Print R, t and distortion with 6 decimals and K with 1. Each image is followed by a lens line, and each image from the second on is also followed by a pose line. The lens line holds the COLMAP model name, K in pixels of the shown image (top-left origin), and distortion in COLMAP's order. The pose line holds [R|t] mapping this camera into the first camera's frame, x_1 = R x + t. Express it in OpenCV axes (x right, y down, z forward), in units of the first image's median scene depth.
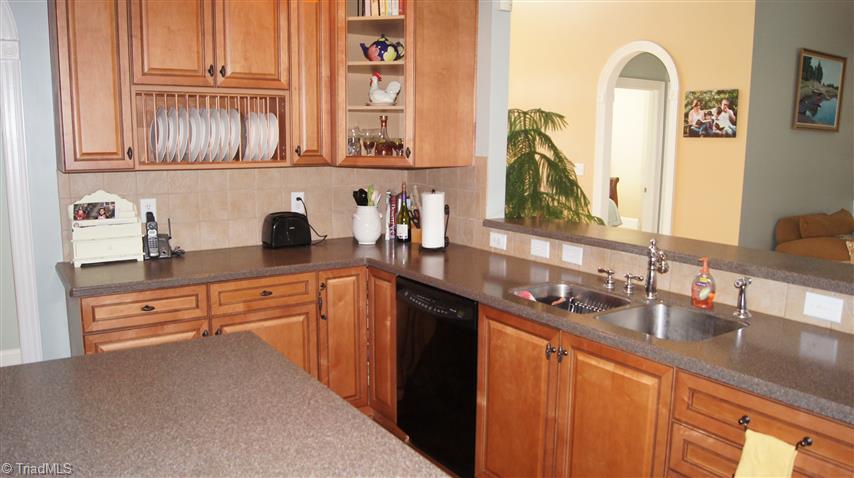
lens RADIAL K [[693.3, 0, 426.4], [0, 693.3, 238.3], [0, 0, 1]] dist [-0.067422, -0.004076]
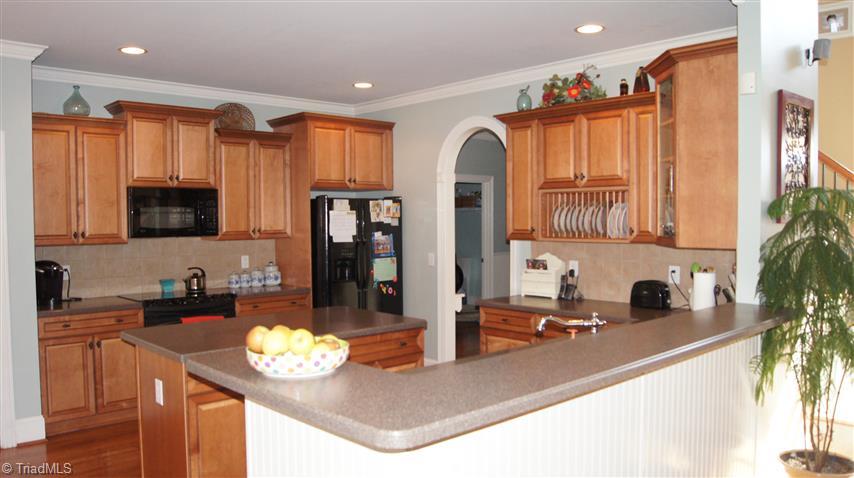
lens RADIAL K [[693.3, 0, 426.2], [0, 693.3, 240.0], [0, 0, 1]] dist [-0.067422, -0.004076]
pose [[0.161376, 0.025739, -0.986557, 1.028321], [-0.144253, 0.989538, 0.002220, -0.057989], [0.976293, 0.141956, 0.163400, 0.418151]]
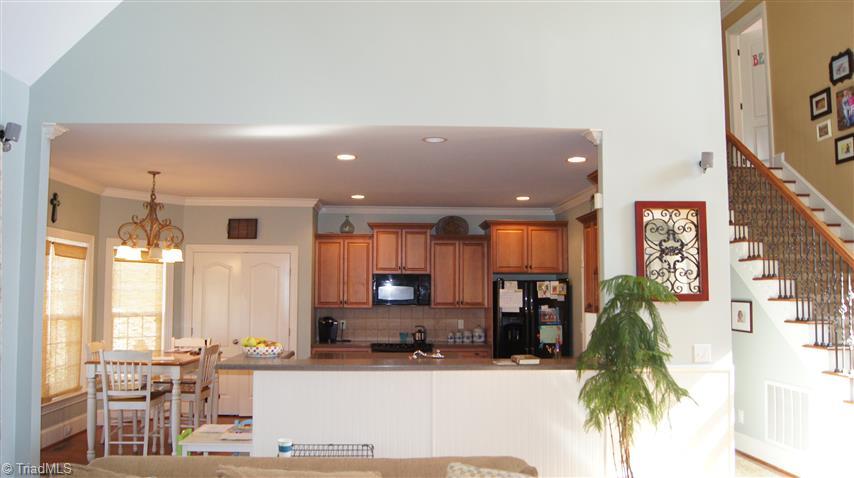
lens RADIAL K [[693.3, 0, 427.1], [0, 693.3, 239.0], [0, 0, 1]] dist [-0.067422, -0.004076]
pose [[-0.510579, -0.077353, -0.856344, 1.825322], [-0.140014, 0.990132, -0.005957, -0.323746], [0.848354, 0.116858, -0.516371, 2.187709]]
